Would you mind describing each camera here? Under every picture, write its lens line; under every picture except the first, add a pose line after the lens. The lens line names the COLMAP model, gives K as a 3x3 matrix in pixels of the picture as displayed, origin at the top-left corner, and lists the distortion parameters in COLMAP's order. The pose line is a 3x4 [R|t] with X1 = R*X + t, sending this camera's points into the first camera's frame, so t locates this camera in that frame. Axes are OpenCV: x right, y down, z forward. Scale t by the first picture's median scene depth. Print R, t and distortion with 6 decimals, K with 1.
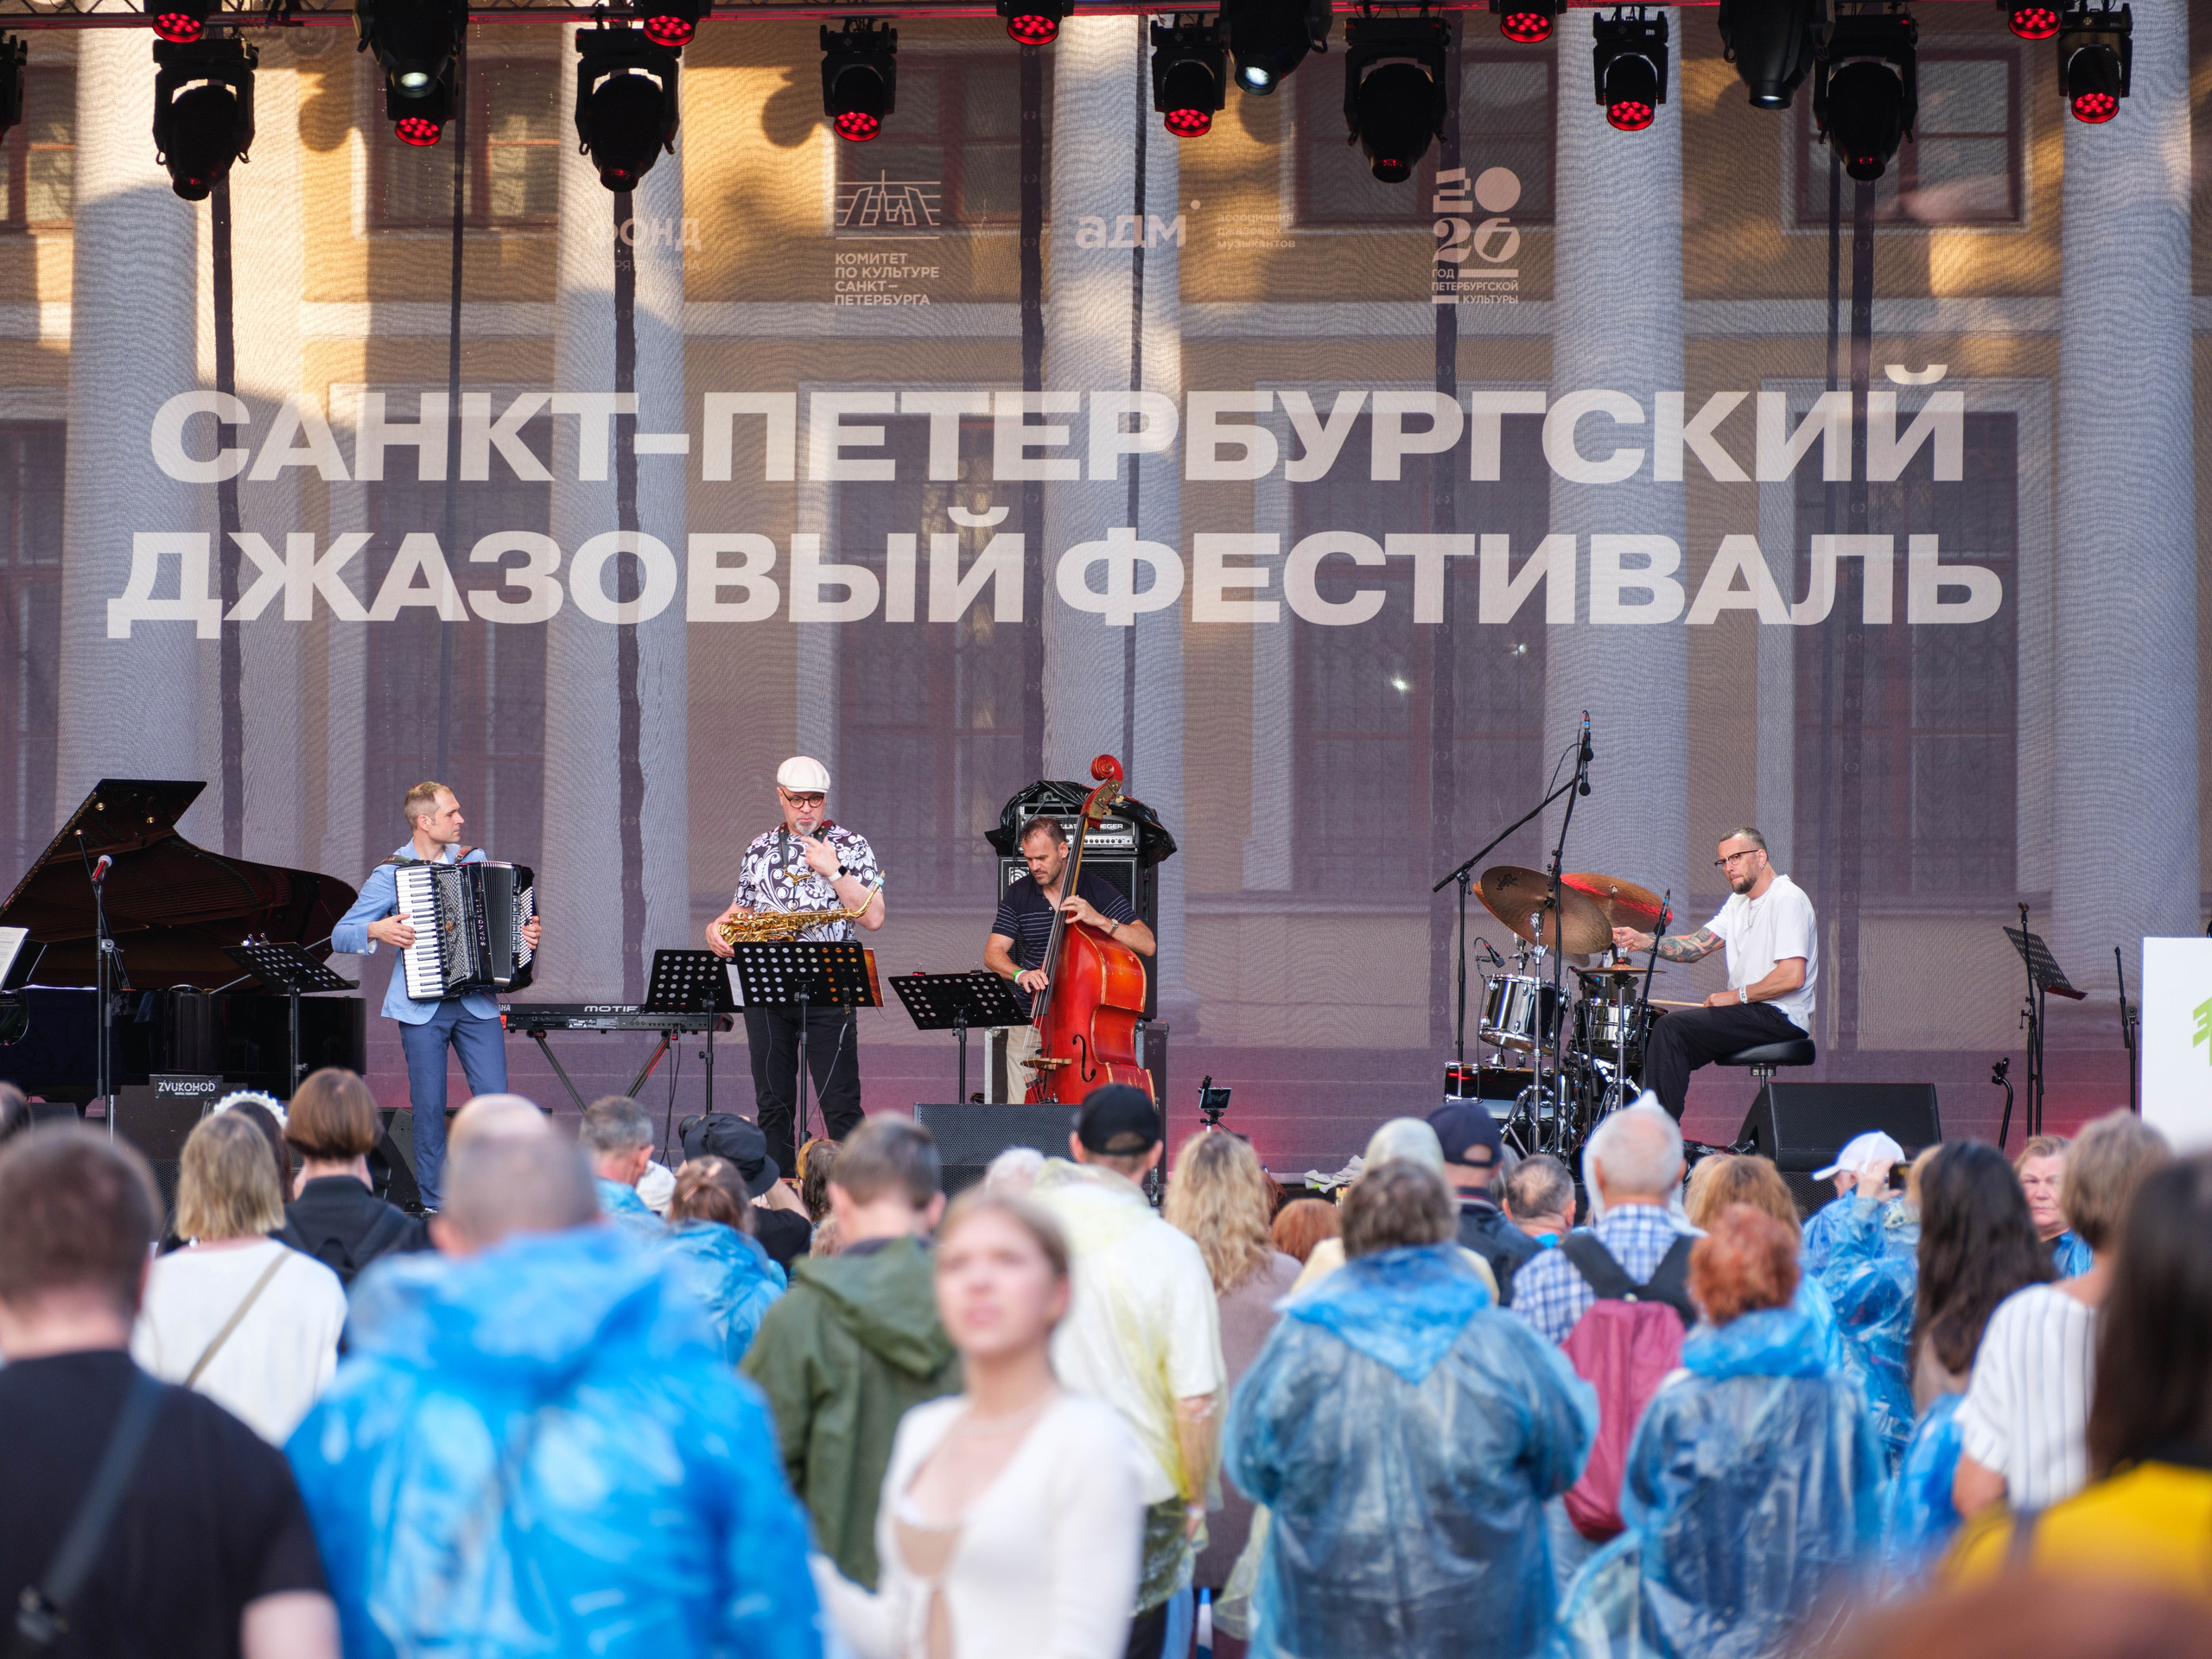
lens RADIAL K [[10149.7, 0, 955.9], [0, 10149.7, 835.8], [0, 0, 1]] dist [-0.109538, -0.248966]
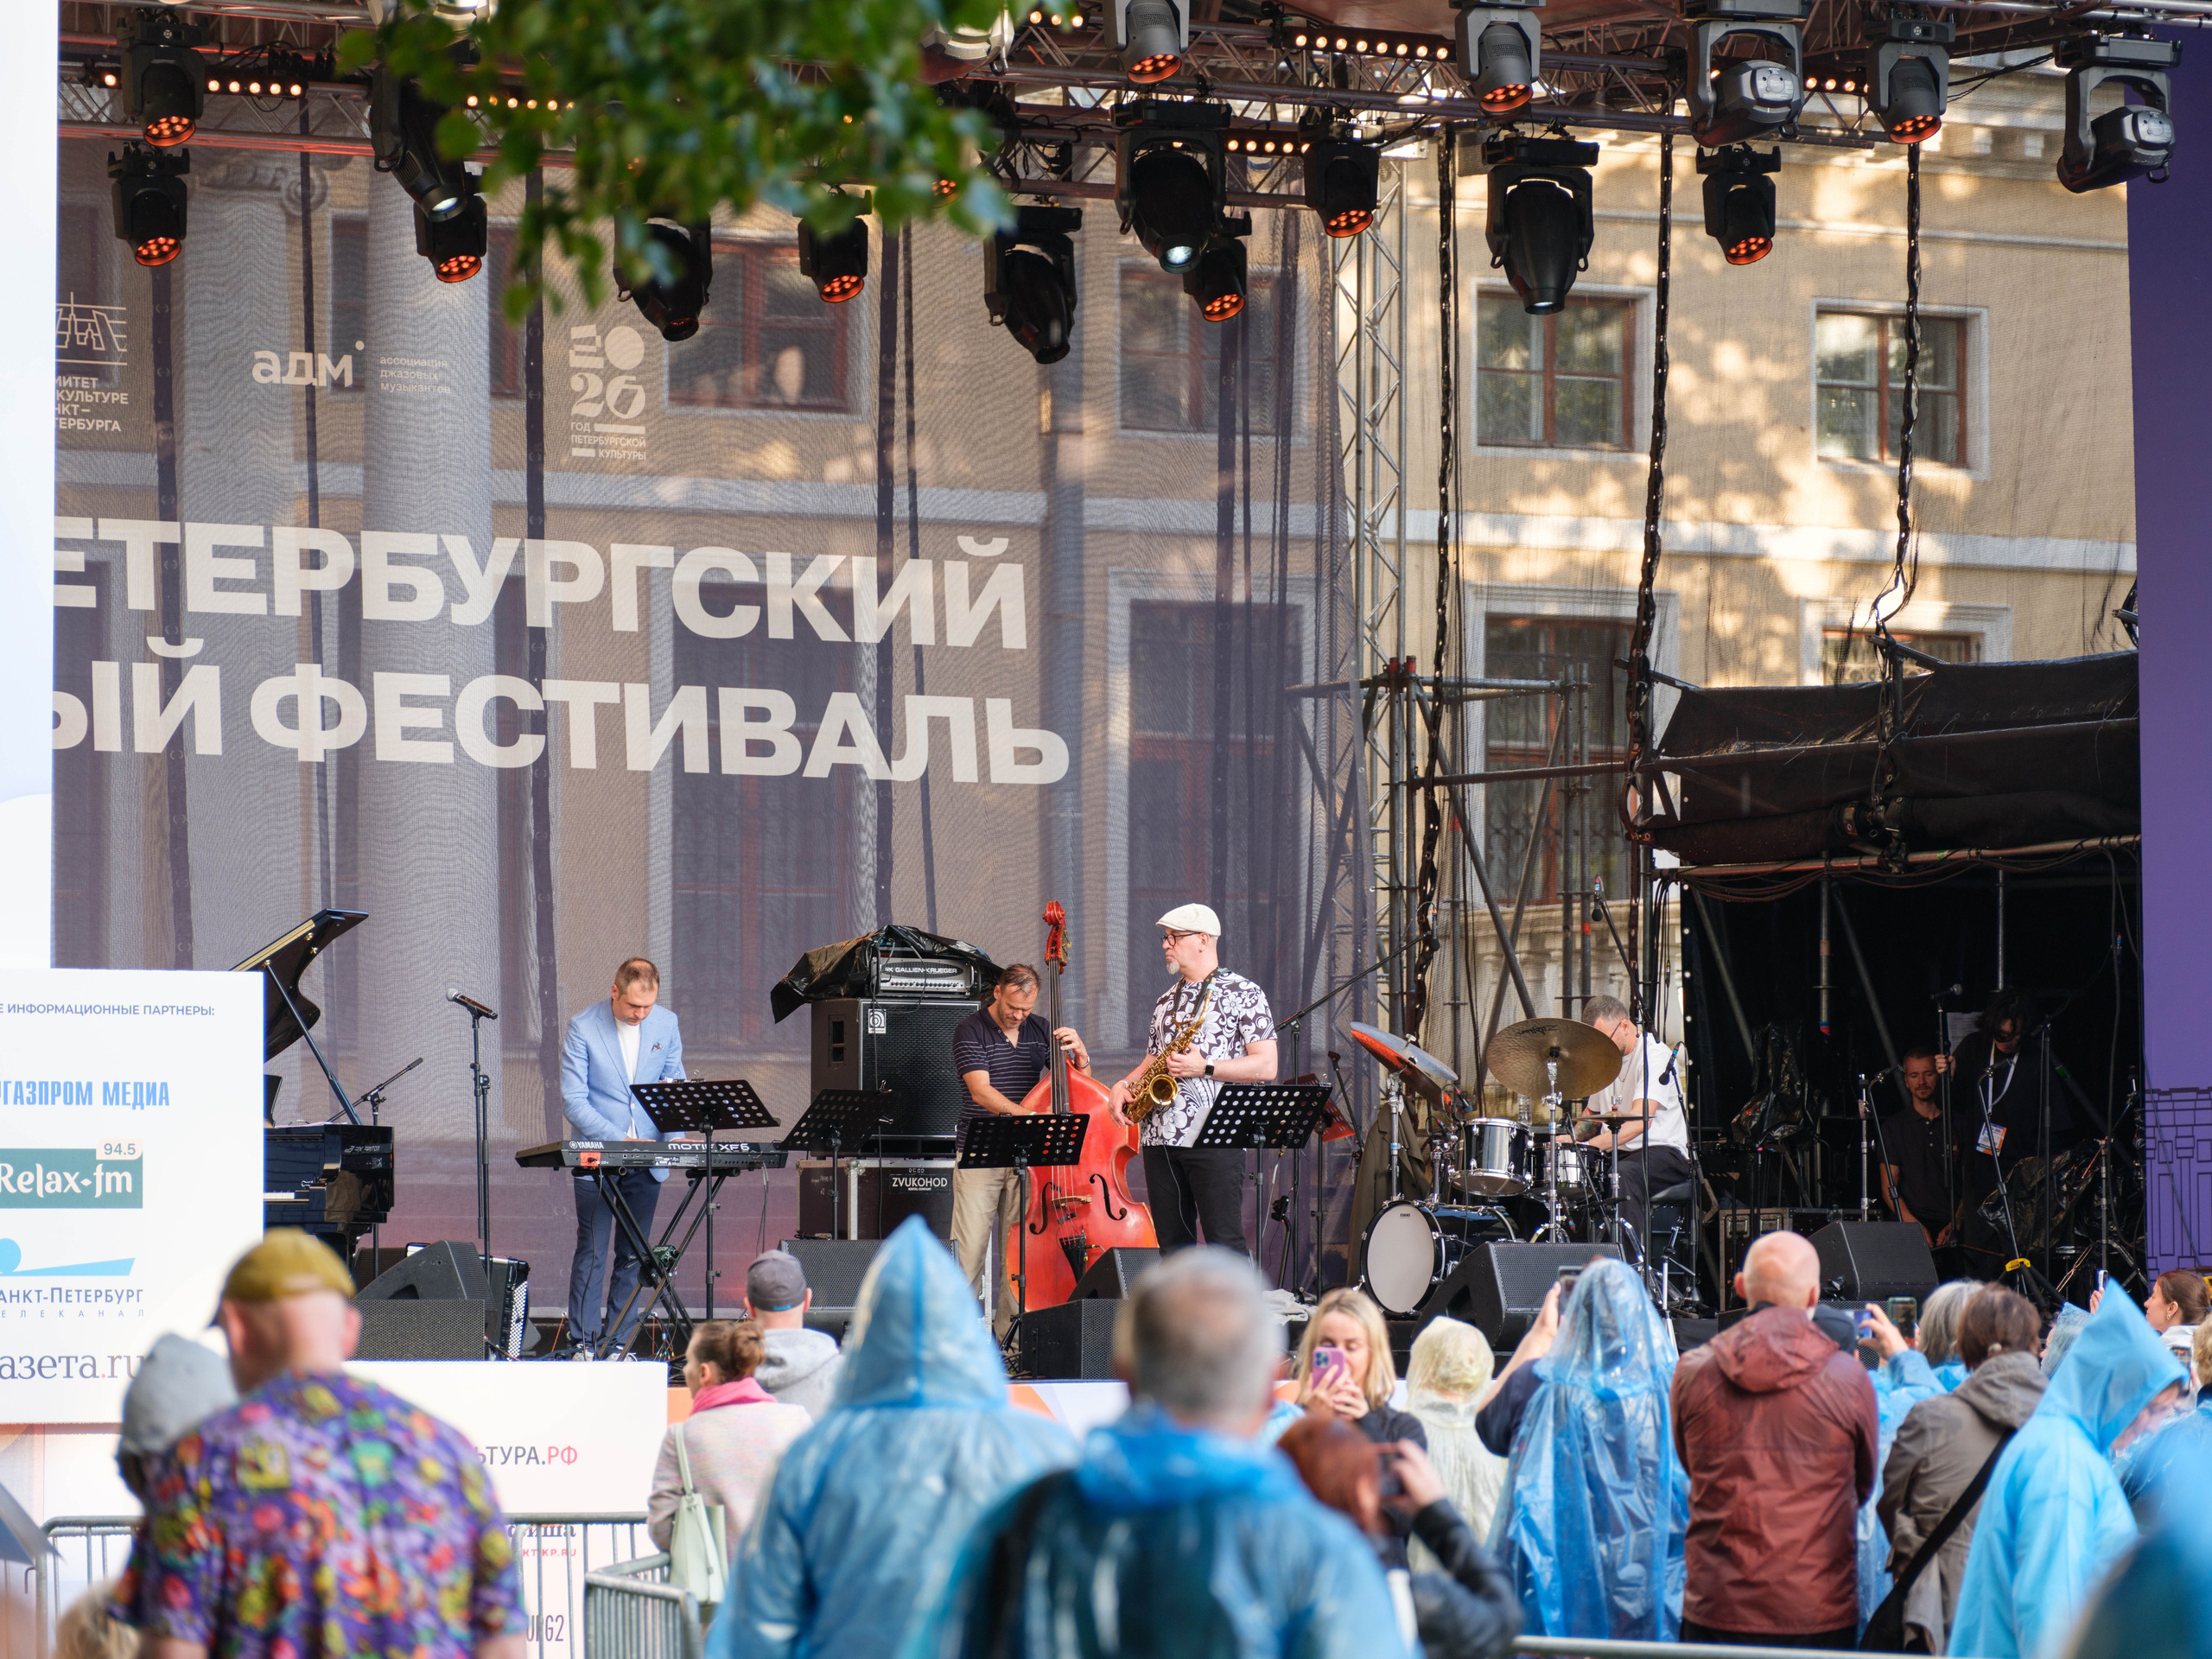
lens RADIAL K [[10086.9, 0, 1106.0], [0, 10086.9, 829.5], [0, 0, 1]] dist [-0.131660, 1.458712]
pose [[0.764428, 0.024980, 0.644225, -0.564680], [-0.014187, 0.999659, -0.021928, 0.006683], [-0.644553, 0.007623, 0.764521, 0.188793]]
